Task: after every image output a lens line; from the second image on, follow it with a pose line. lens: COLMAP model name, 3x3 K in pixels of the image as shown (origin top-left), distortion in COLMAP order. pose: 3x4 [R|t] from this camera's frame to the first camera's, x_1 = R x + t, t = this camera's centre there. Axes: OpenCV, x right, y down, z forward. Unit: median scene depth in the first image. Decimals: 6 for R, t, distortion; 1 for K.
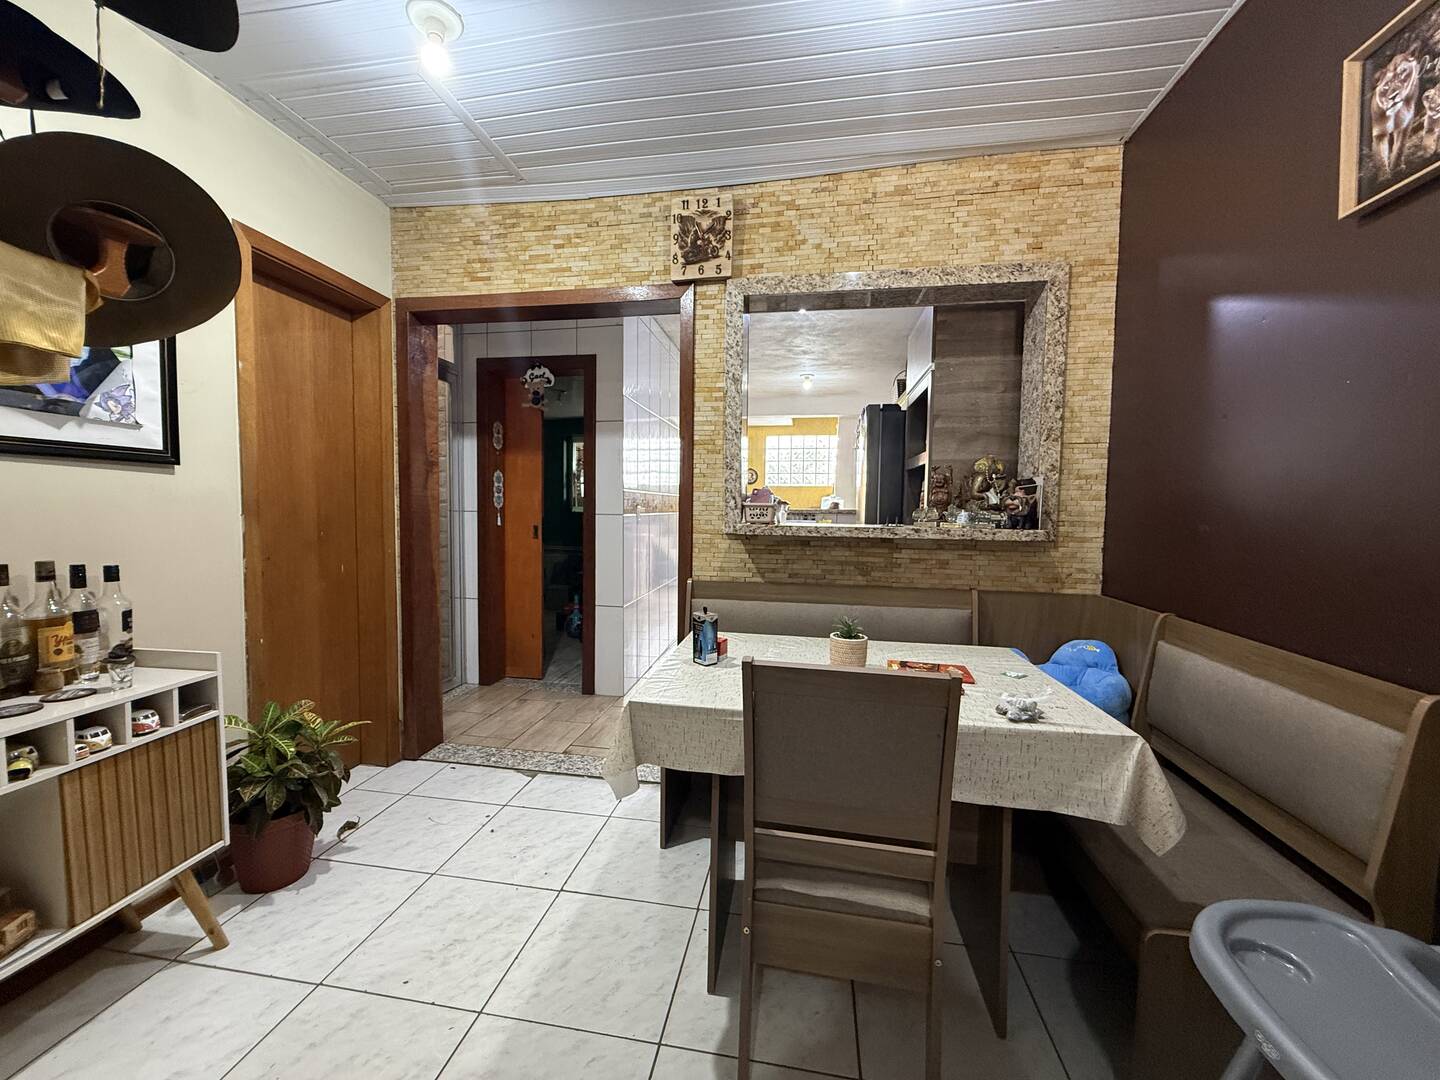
lens RADIAL K [[576.3, 0, 714.6], [0, 576.3, 543.7], [0, 0, 1]] dist [-0.000552, 0.000530]
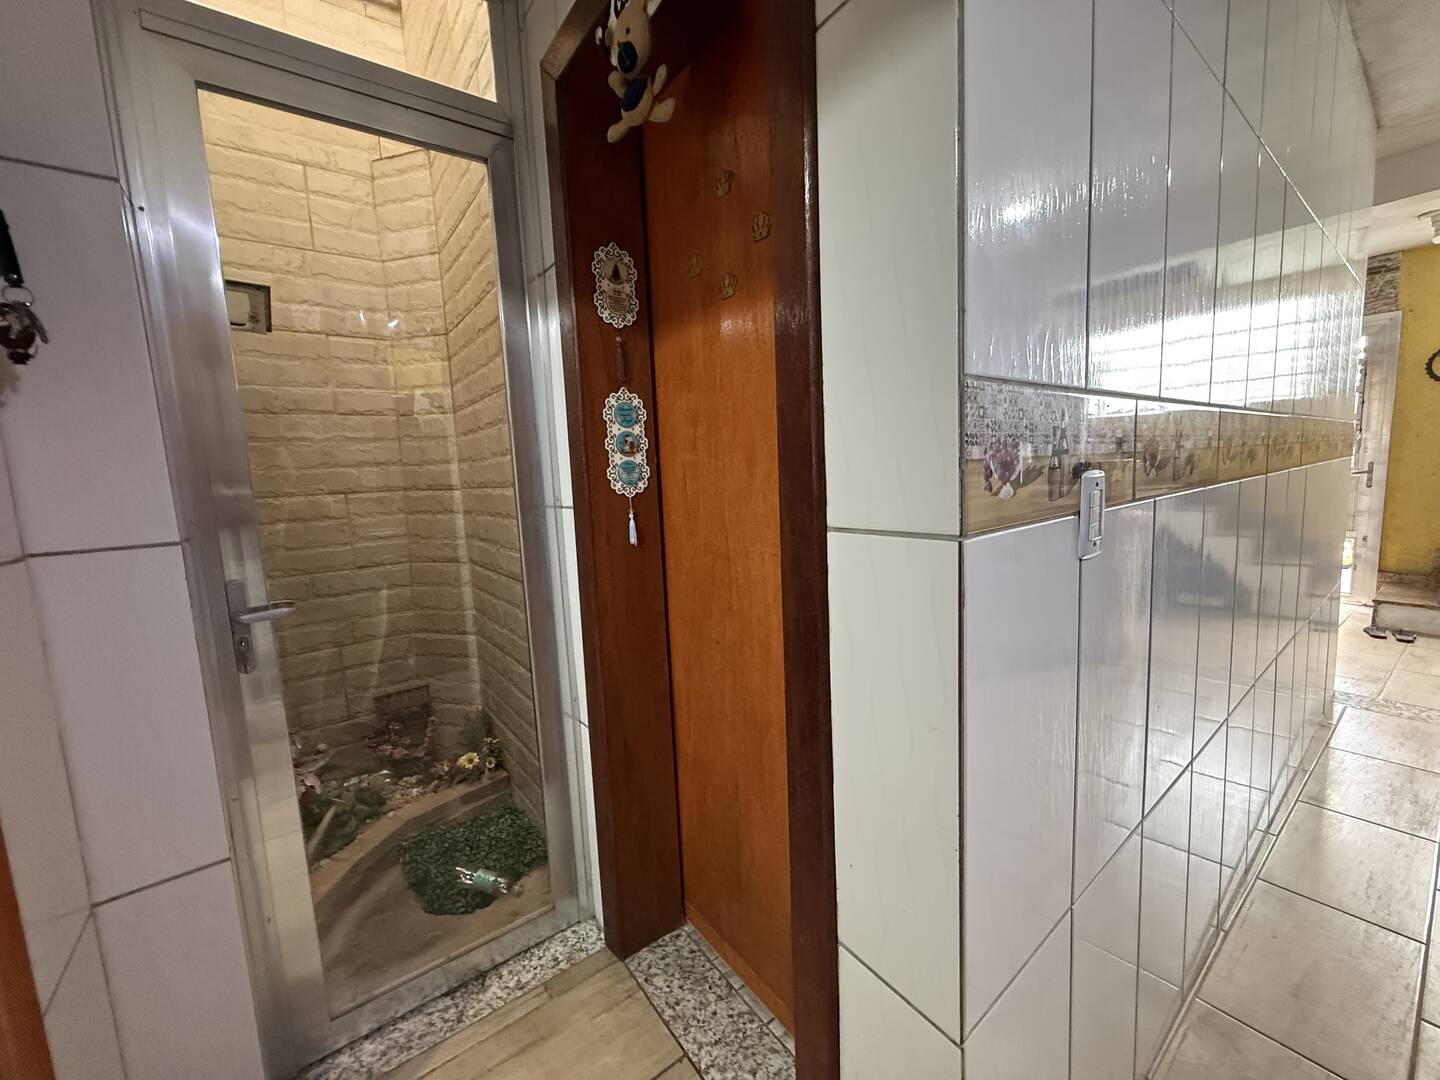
lens RADIAL K [[576.3, 0, 717.5], [0, 576.3, 539.0], [0, 0, 1]] dist [-0.000552, 0.000530]
pose [[0.724136, 0.035780, -0.688728, -0.087790], [0.011801, 0.997864, 0.064247, -0.057673], [0.689556, -0.054651, 0.722167, 0.778472]]
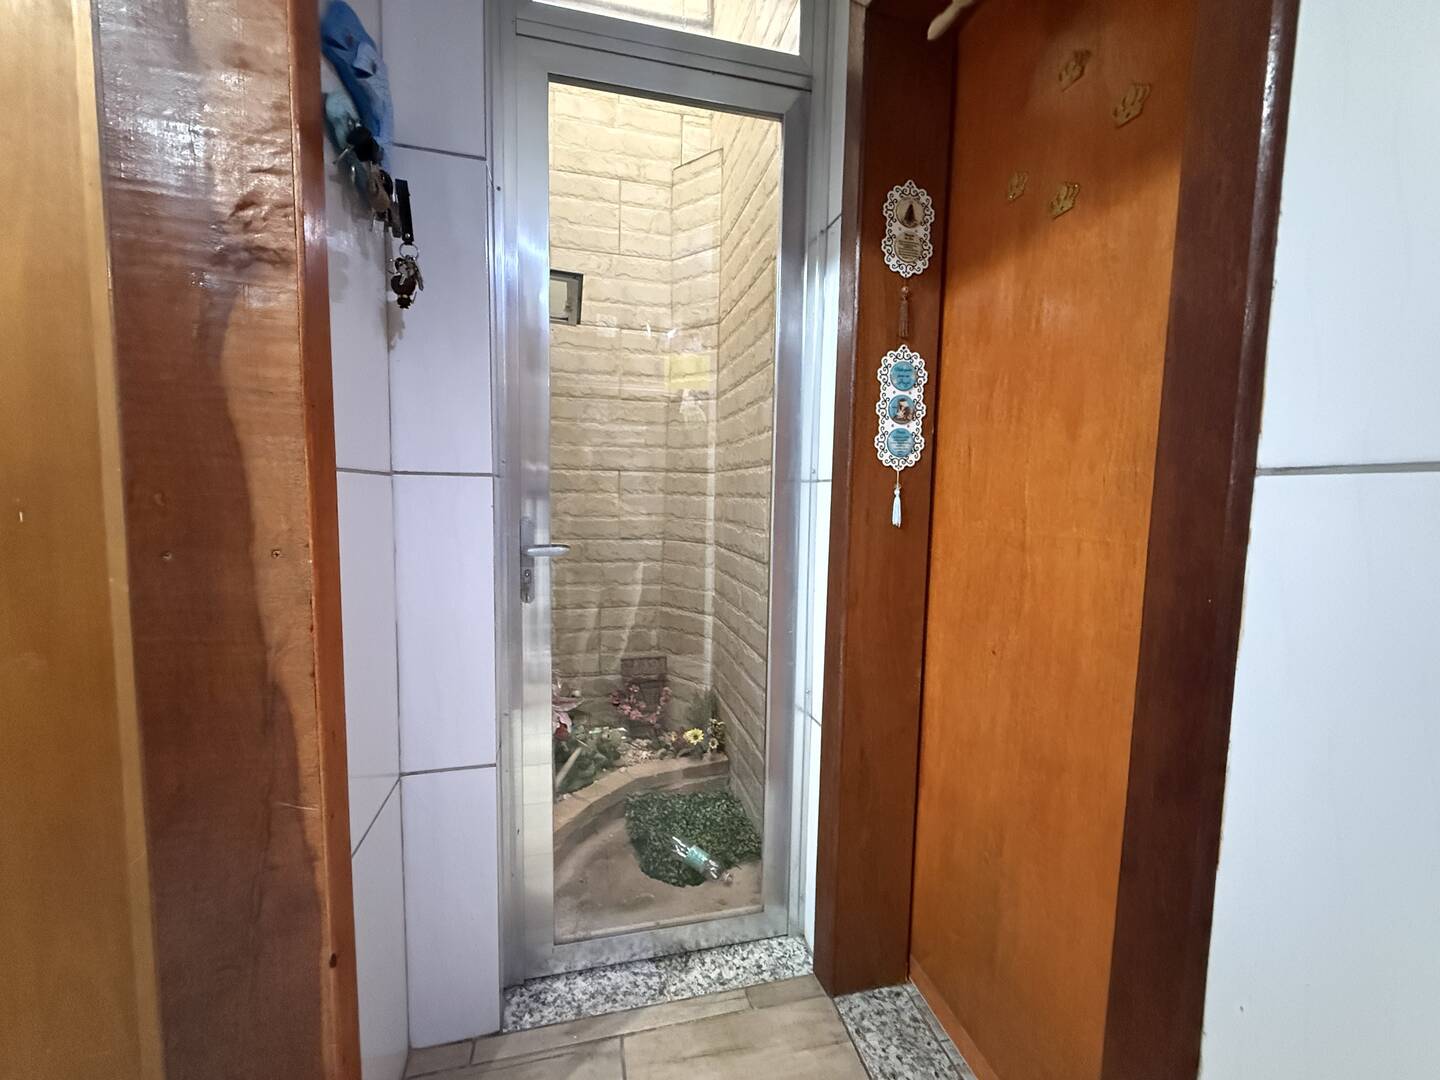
lens RADIAL K [[576.3, 0, 717.3], [0, 576.3, 540.3], [0, 0, 1]] dist [-0.000552, 0.000530]
pose [[0.398284, 0.072329, -0.914406, -0.125151], [-0.072719, 0.996238, 0.047127, -0.031121], [0.914375, 0.047725, 0.402046, 0.787384]]
